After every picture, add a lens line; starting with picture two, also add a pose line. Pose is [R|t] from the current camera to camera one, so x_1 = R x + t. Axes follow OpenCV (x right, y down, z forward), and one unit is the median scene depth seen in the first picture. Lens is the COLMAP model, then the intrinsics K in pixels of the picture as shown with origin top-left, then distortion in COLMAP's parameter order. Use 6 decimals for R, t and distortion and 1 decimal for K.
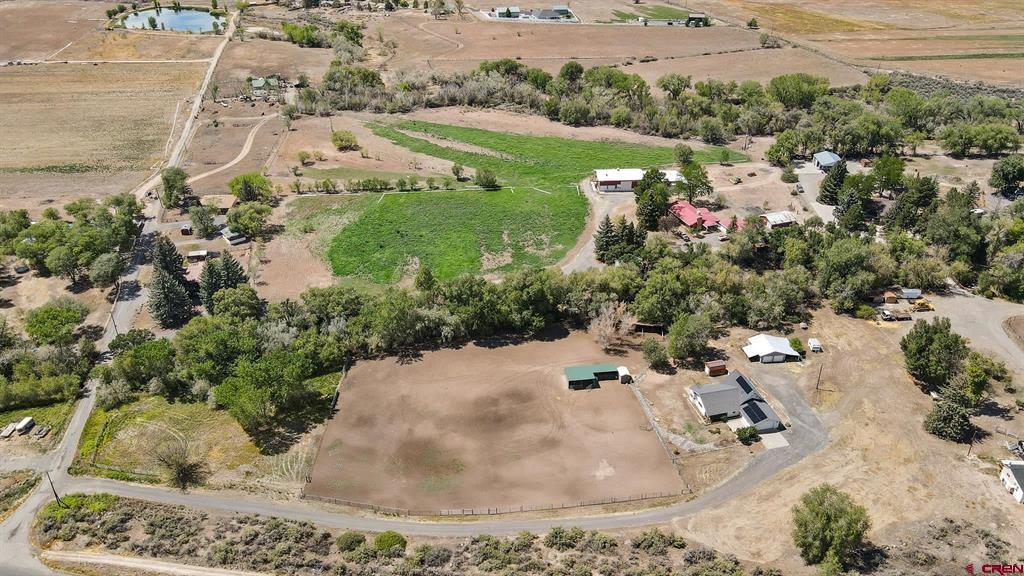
lens RADIAL K [[753.3, 0, 509.9], [0, 753.3, 285.4], [0, 0, 1]] dist [-0.001490, 0.032127]
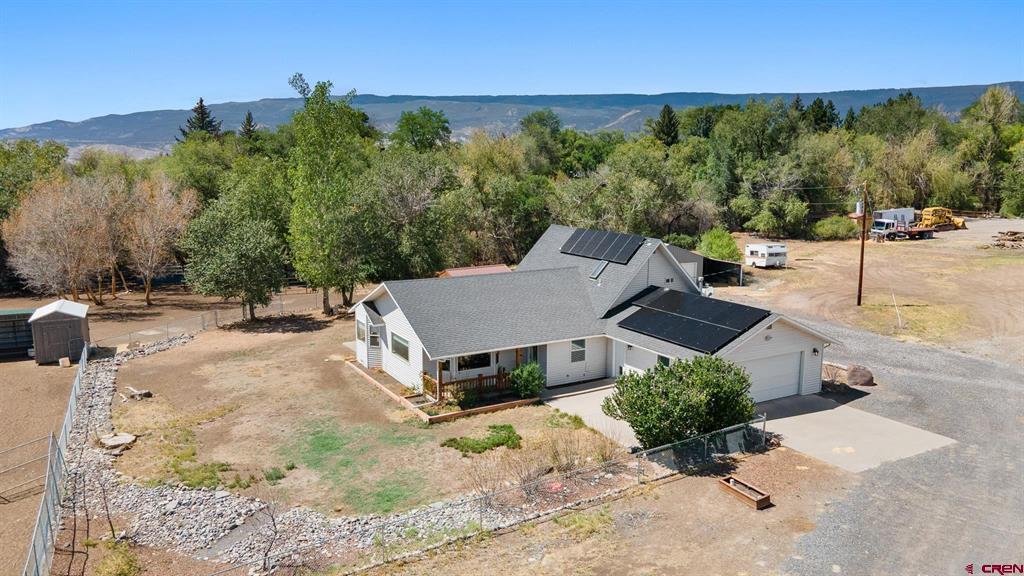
lens RADIAL K [[753.3, 0, 513.4], [0, 753.3, 283.5], [0, 0, 1]] dist [-0.001490, 0.032127]
pose [[0.959291, -0.037932, 0.279861, 0.192389], [0.135167, 0.931741, -0.337029, 0.175865], [-0.247974, 0.361137, 0.898938, 0.692134]]
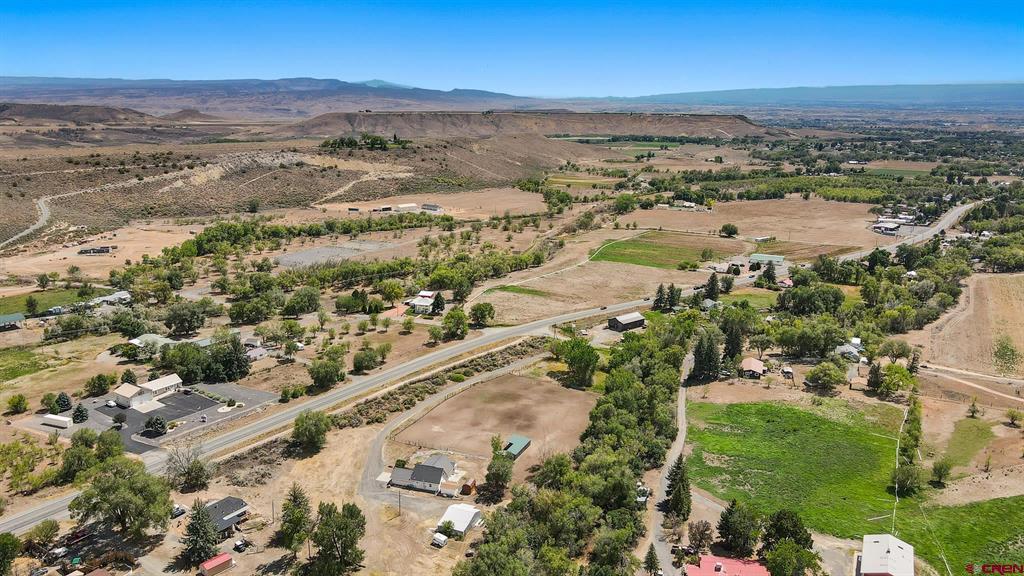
lens RADIAL K [[753.3, 0, 513.4], [0, 753.3, 291.6], [0, 0, 1]] dist [-0.001490, 0.032127]
pose [[-0.499683, 0.219749, -0.837871, 1.058080], [-0.438176, 0.770273, 0.463336, -0.644676], [0.747207, 0.598656, -0.288603, 1.099571]]
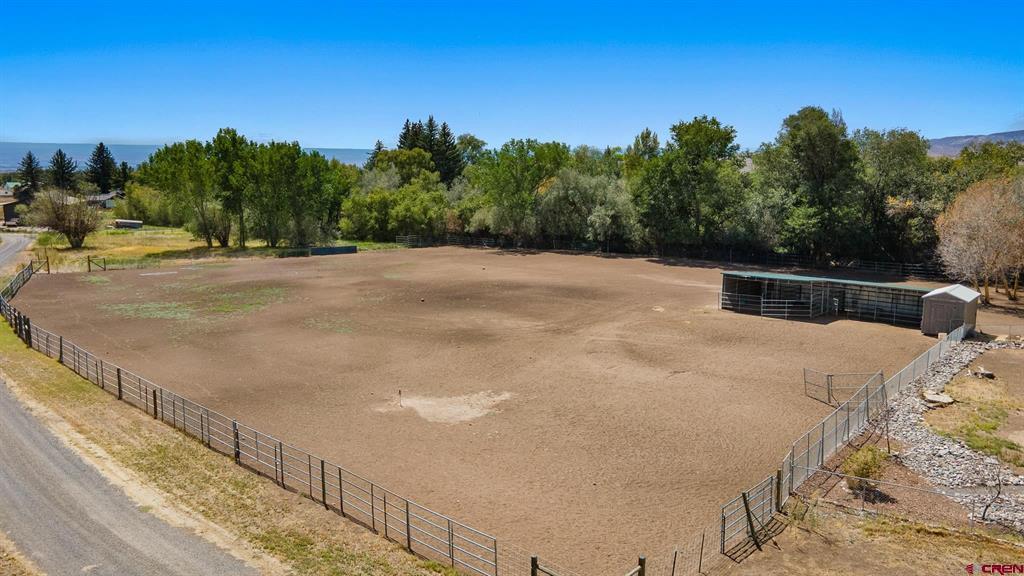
lens RADIAL K [[753.3, 0, 509.2], [0, 753.3, 287.7], [0, 0, 1]] dist [-0.001490, 0.032127]
pose [[0.632694, 0.134958, -0.762552, 0.221464], [-0.390204, 0.906115, -0.163389, 0.186851], [0.668909, 0.400925, 0.625955, 0.671058]]
